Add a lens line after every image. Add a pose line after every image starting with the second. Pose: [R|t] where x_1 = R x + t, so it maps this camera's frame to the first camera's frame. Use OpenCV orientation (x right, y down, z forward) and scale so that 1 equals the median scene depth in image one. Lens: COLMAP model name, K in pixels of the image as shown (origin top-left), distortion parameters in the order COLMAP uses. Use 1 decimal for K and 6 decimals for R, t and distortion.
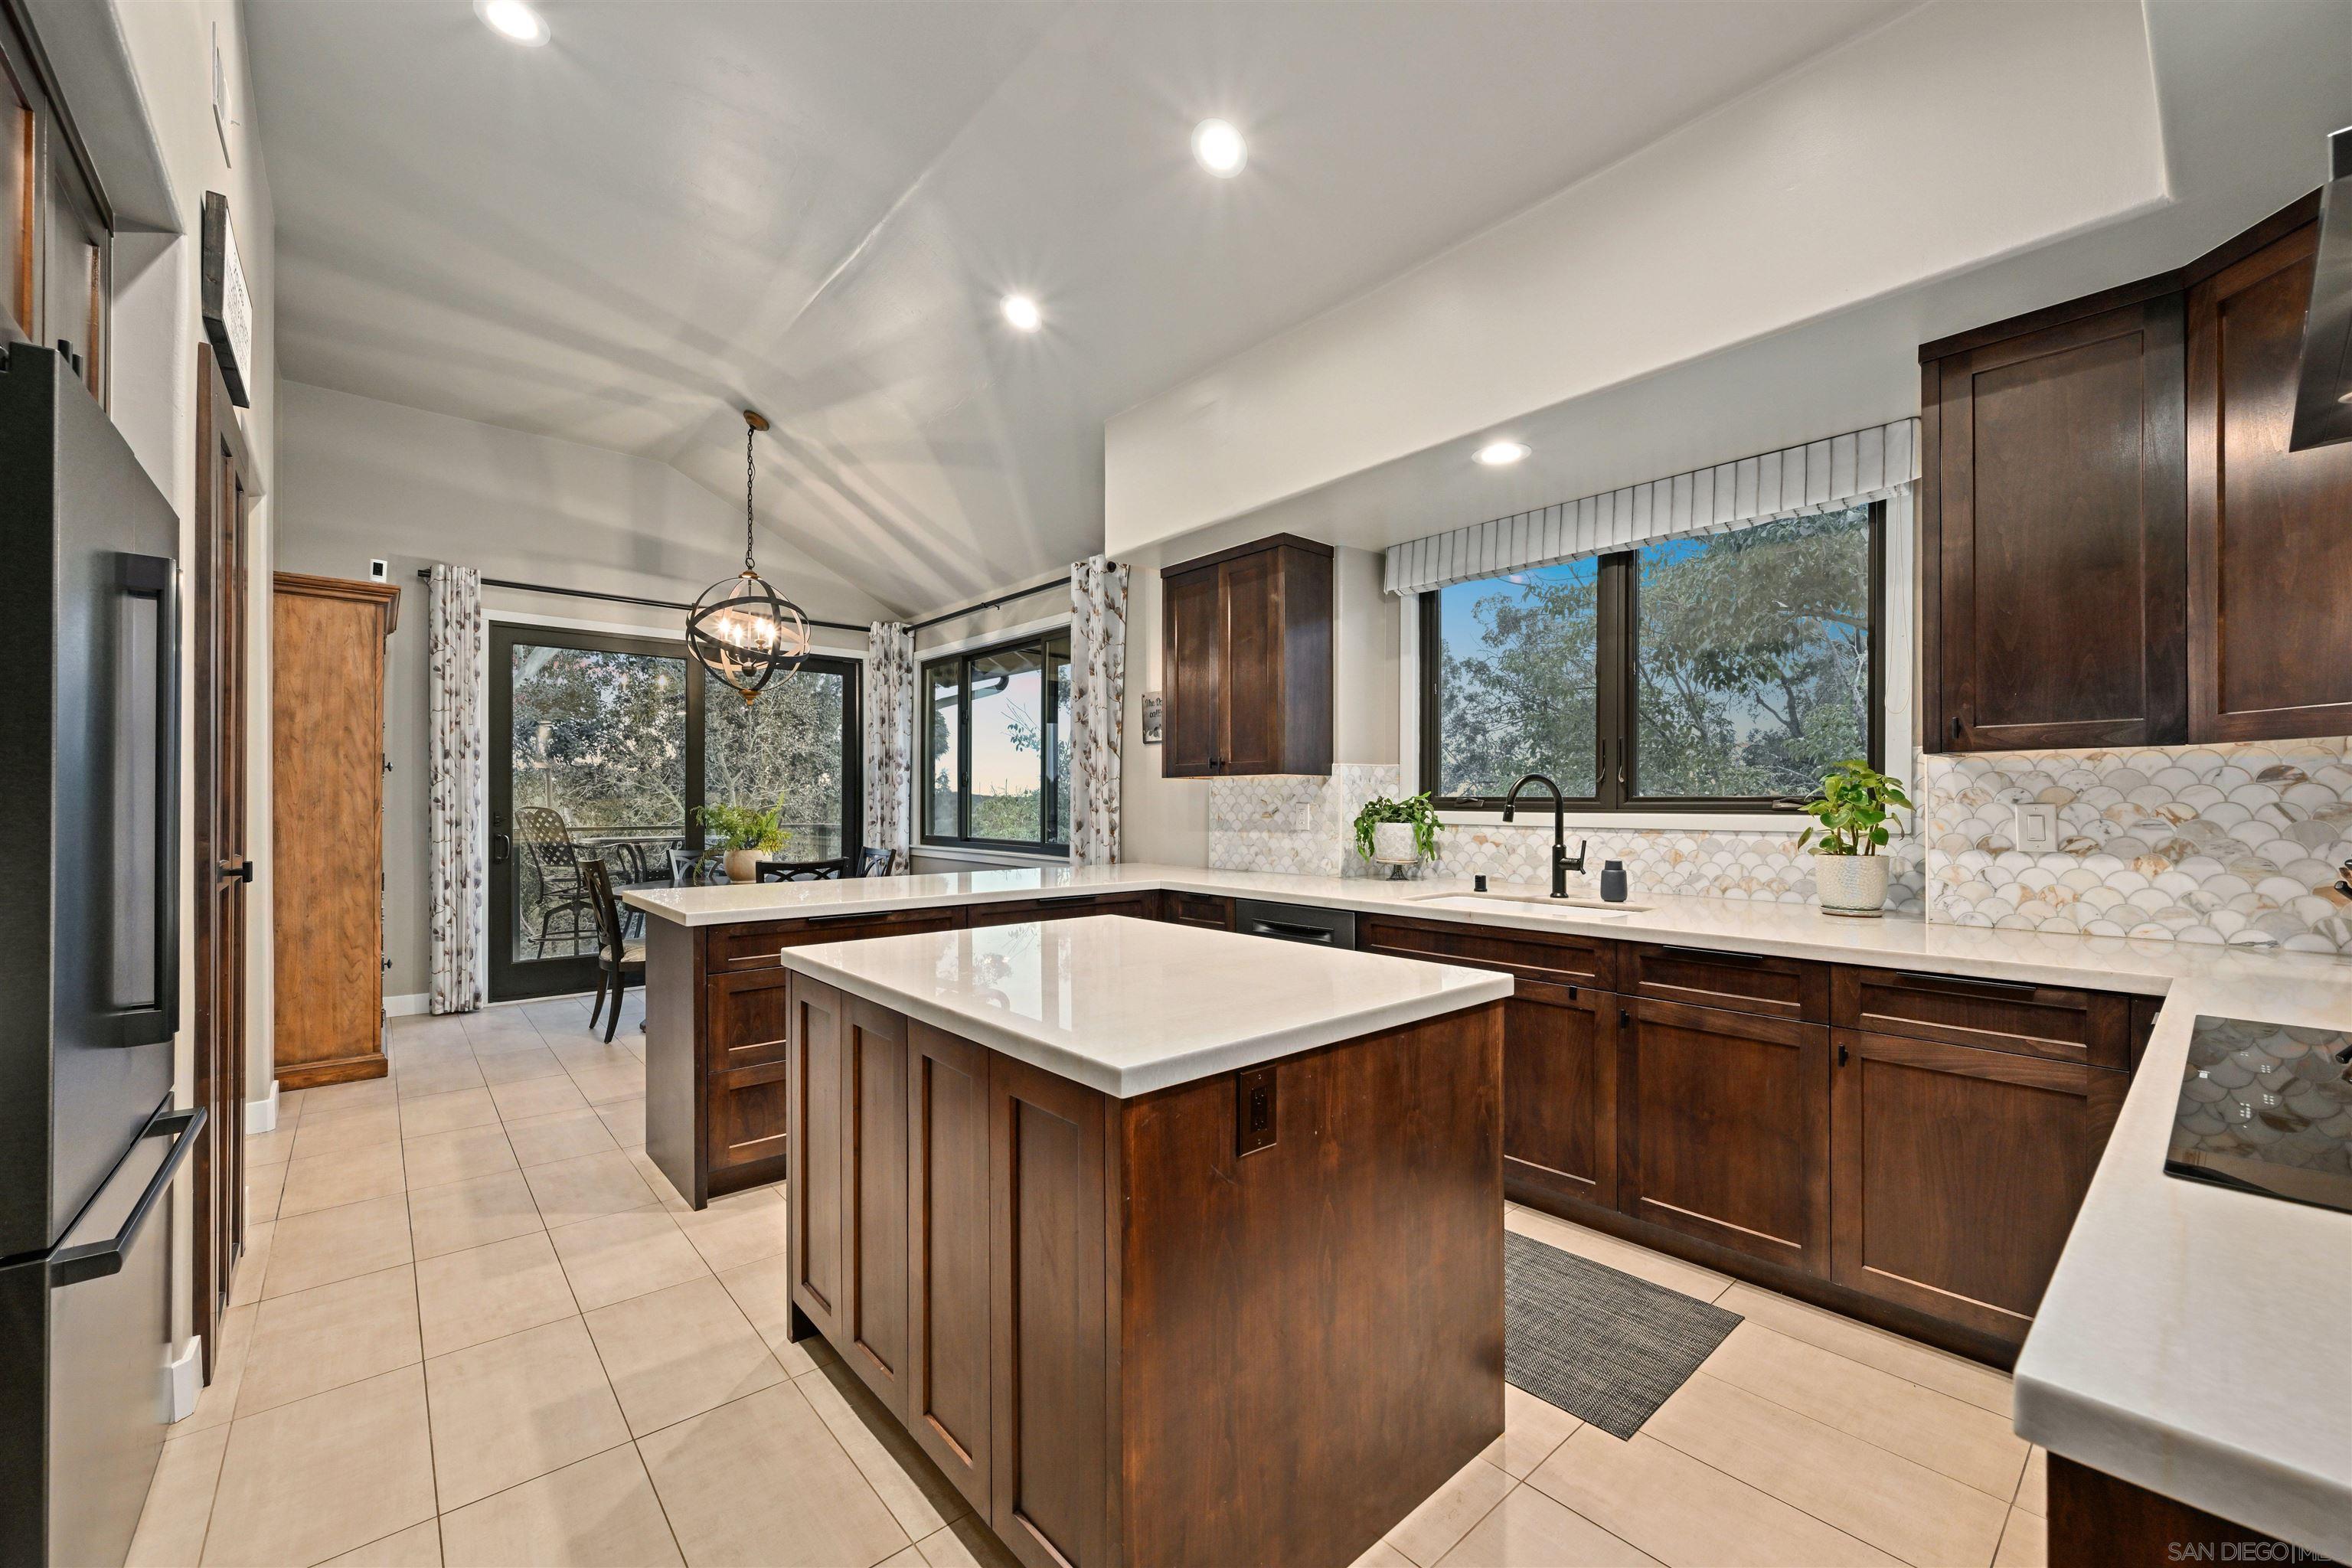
lens RADIAL K [[923.6, 0, 1183.2], [0, 923.6, 799.8], [0, 0, 1]] dist [-0.003229, -0.000400]
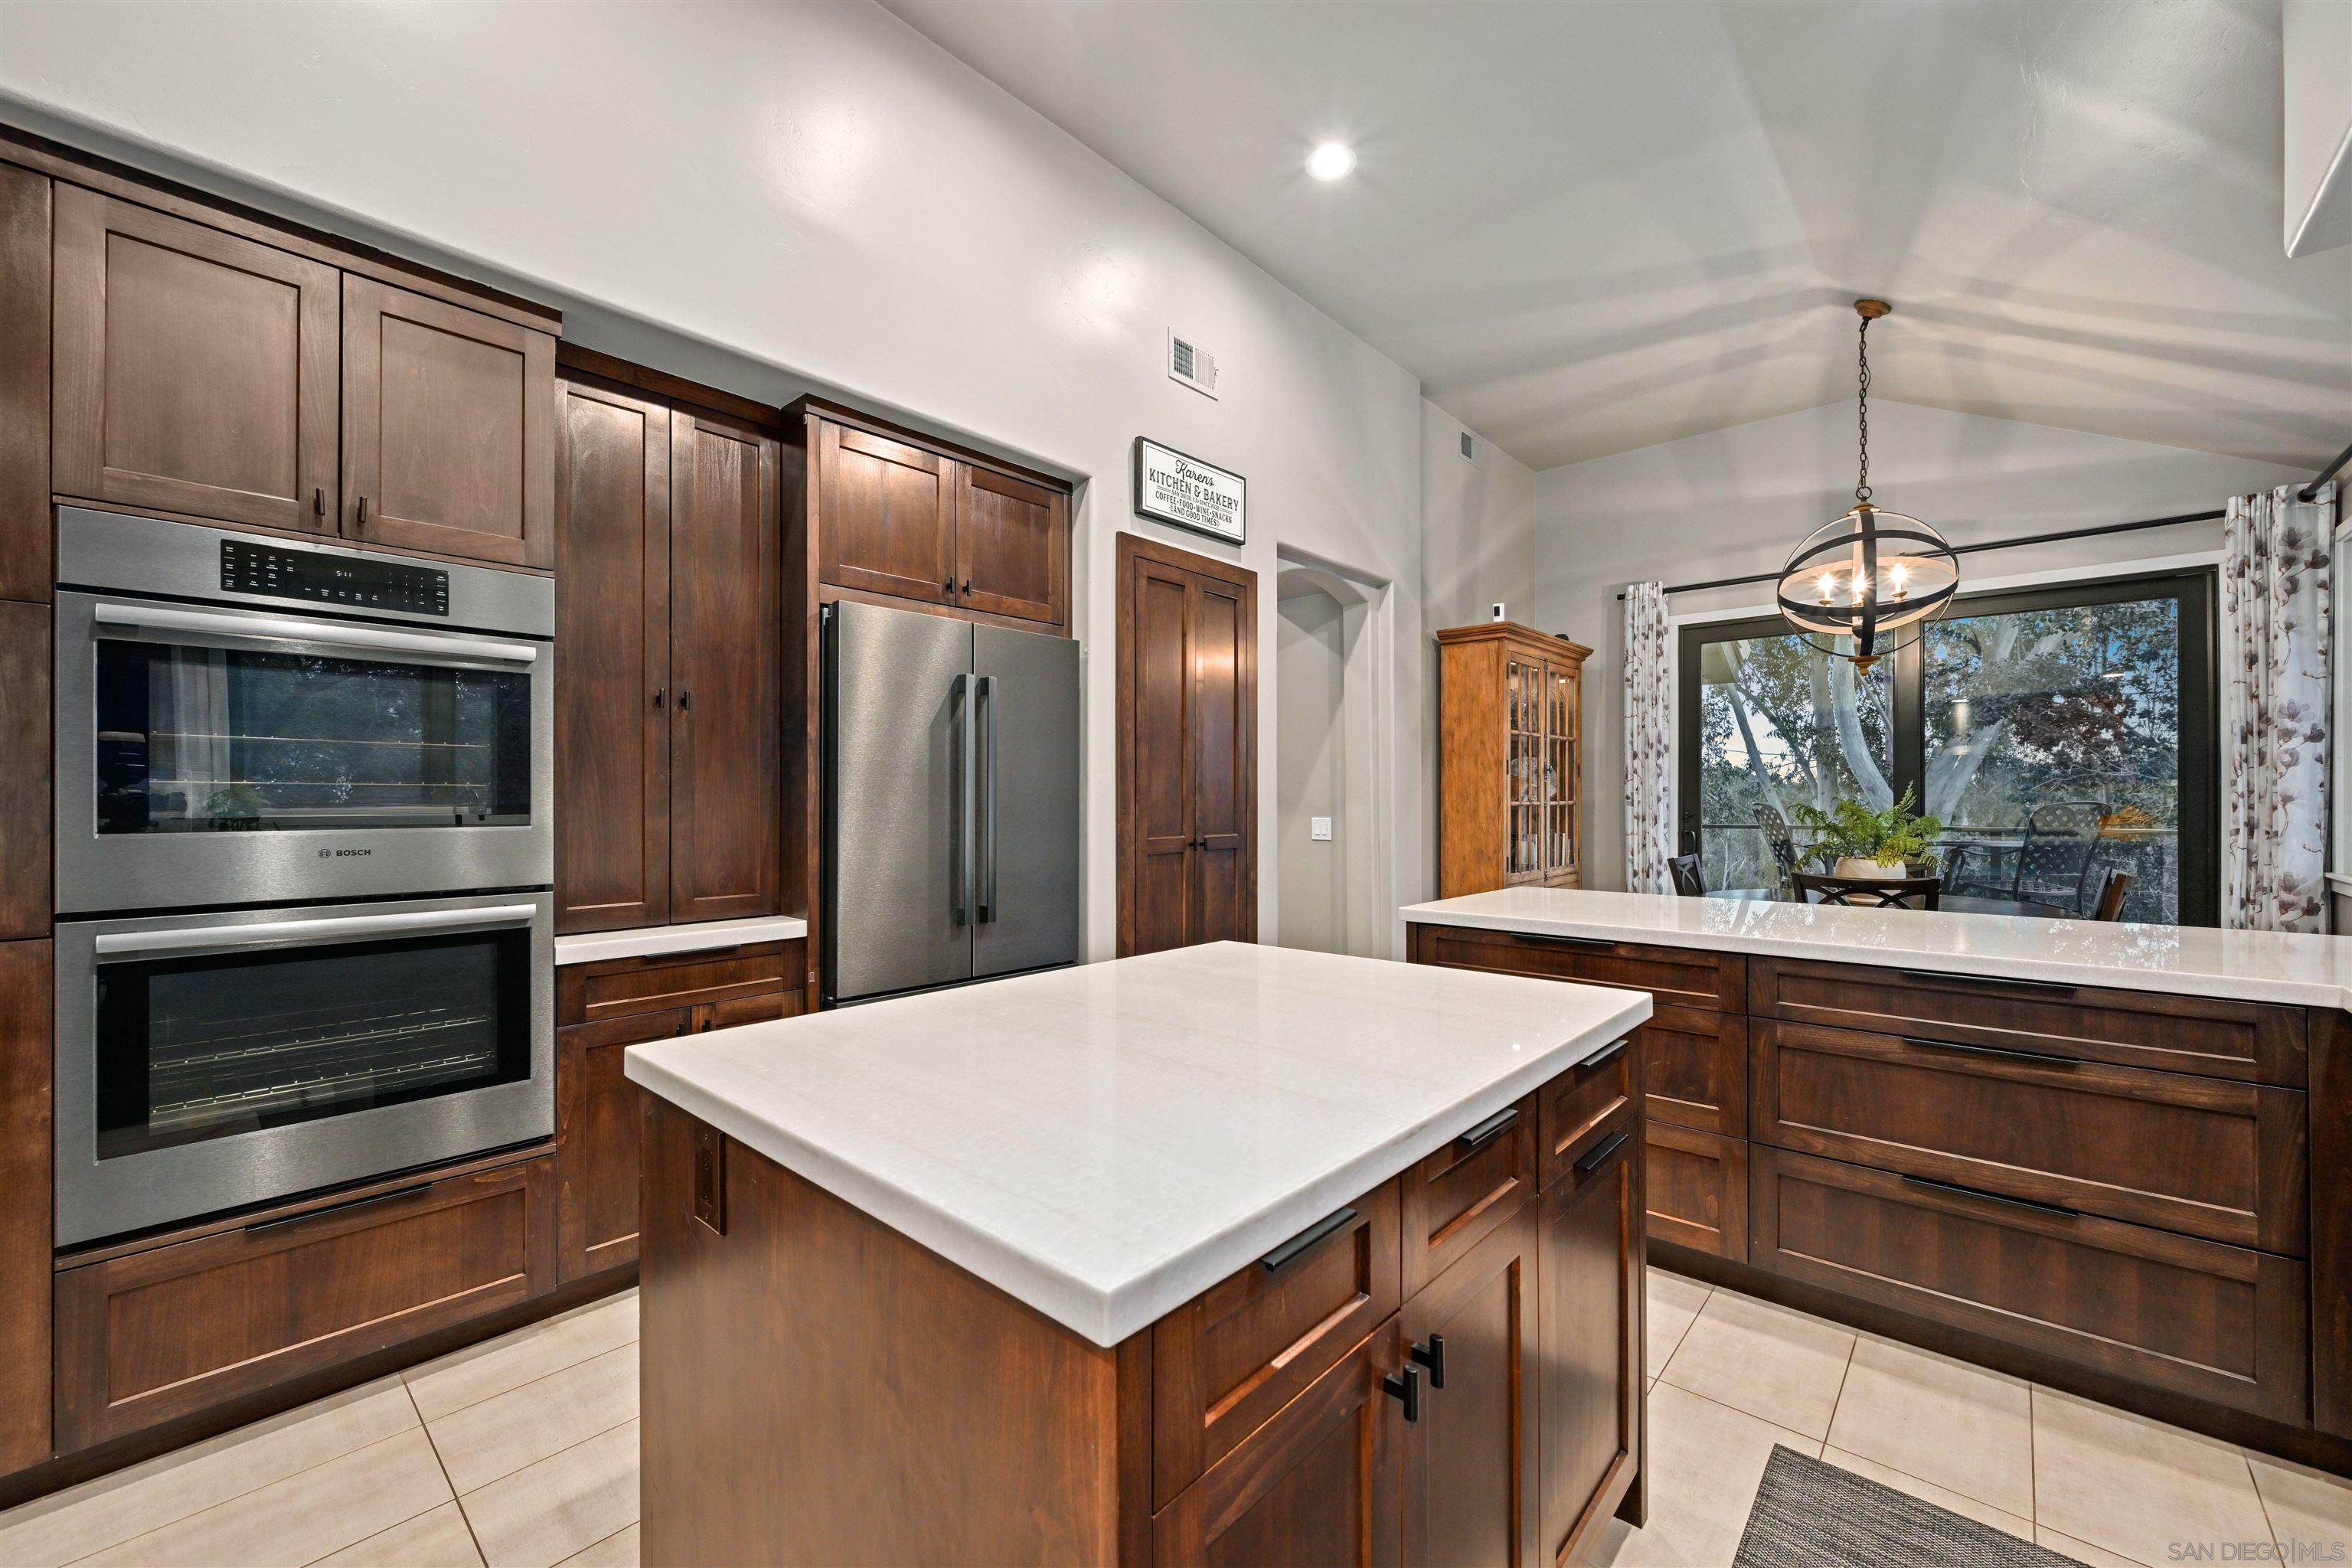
lens RADIAL K [[923.6, 0, 1183.3], [0, 923.6, 788.8], [0, 0, 1]] dist [-0.003229, -0.000400]
pose [[0.118964, -0.011136, -0.992836, 0.231257], [0.005034, 0.999931, -0.010612, -0.000595], [0.992886, -0.003736, 0.119012, 0.328379]]
